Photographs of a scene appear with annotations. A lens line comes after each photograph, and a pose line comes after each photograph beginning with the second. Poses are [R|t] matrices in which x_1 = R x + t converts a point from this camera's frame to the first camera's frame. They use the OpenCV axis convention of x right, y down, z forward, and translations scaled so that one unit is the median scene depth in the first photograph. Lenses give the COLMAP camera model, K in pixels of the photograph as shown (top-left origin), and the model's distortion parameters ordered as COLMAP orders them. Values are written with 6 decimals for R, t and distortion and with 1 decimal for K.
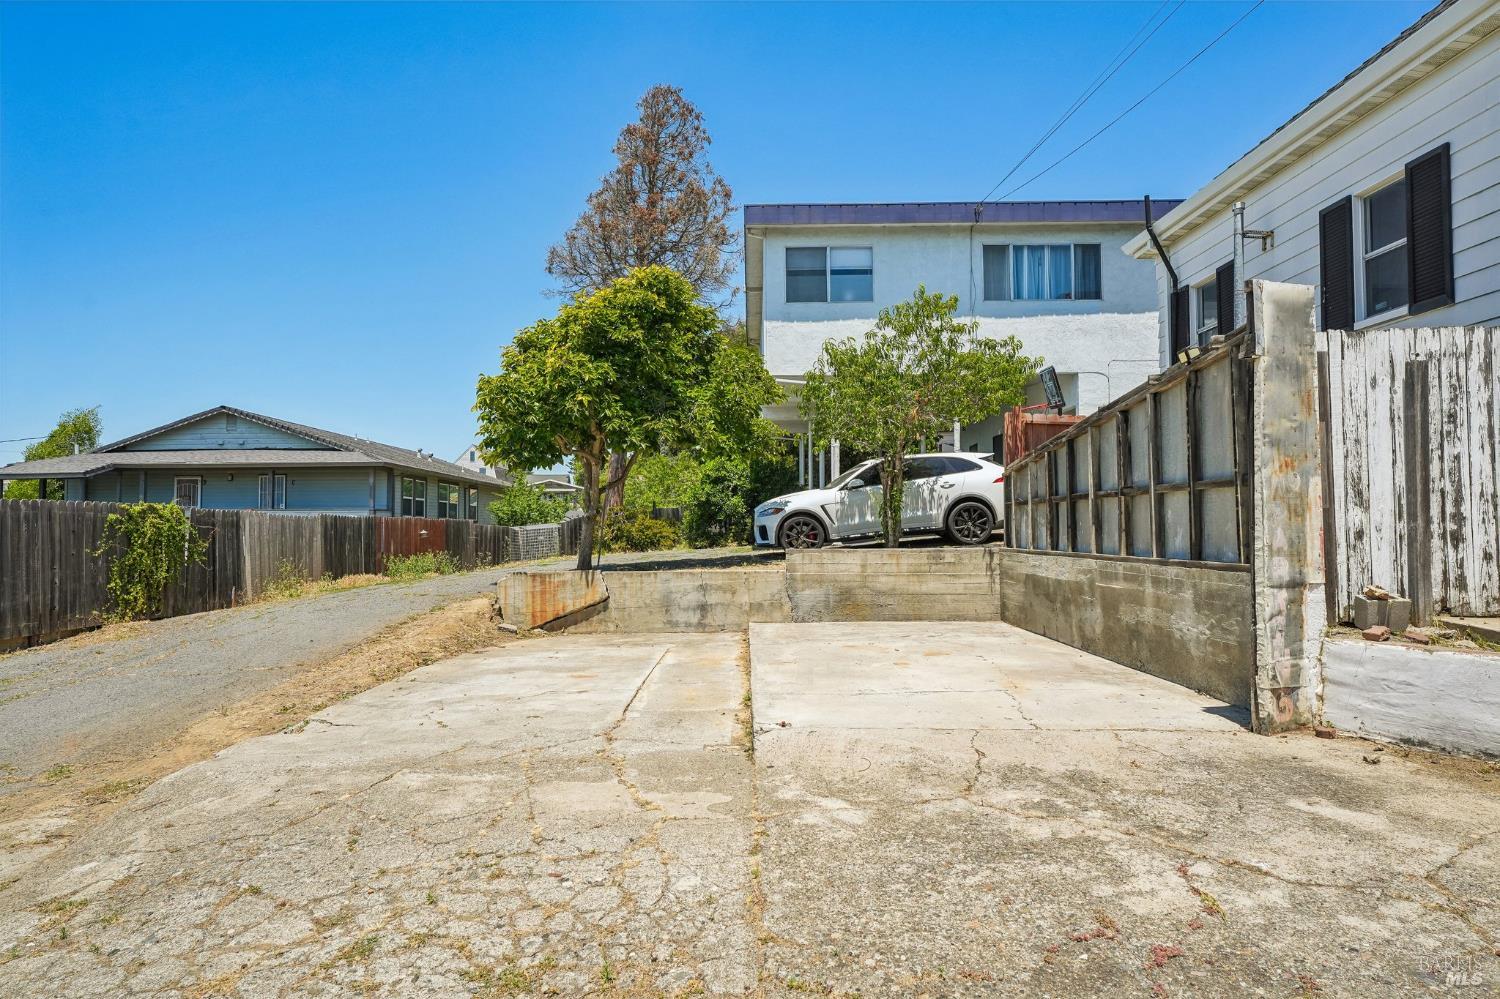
lens RADIAL K [[815.5, 0, 724.7], [0, 815.5, 454.3], [0, 0, 1]] dist [0.001784, 0.000176]
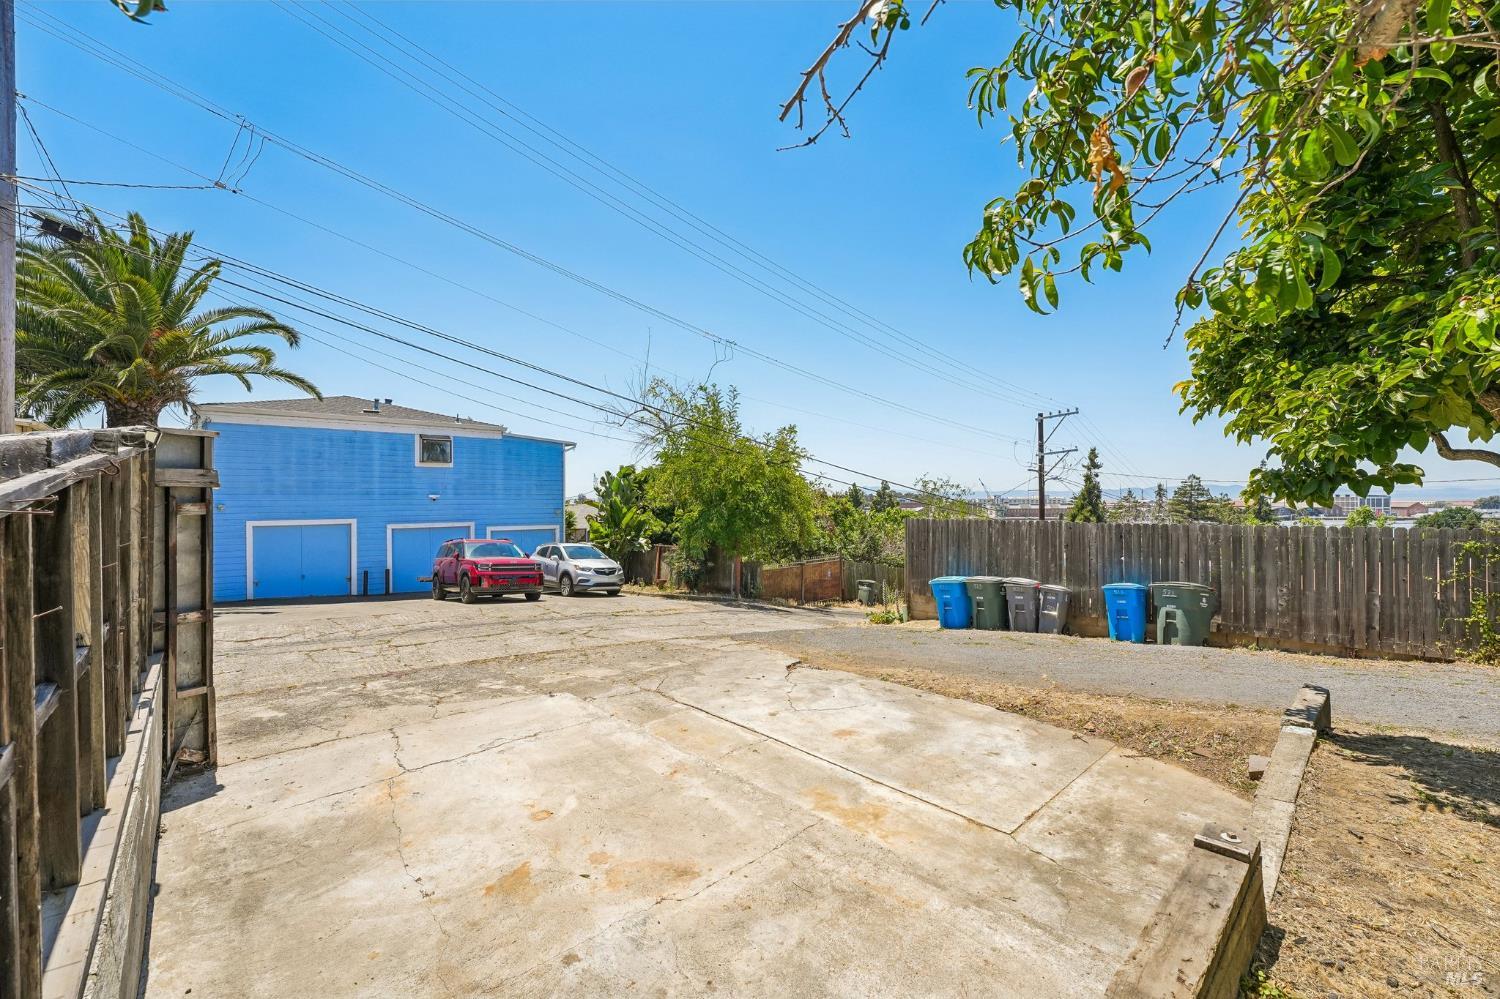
lens RADIAL K [[608.4, 0, 741.9], [0, 608.4, 499.5], [0, 0, 1]] dist [-0.031089, 0.005235]
pose [[-0.715088, 0.006006, -0.699008, 0.318622], [0.072875, 0.995155, -0.066000, 0.014043], [0.695225, -0.098136, -0.712061, 1.048034]]
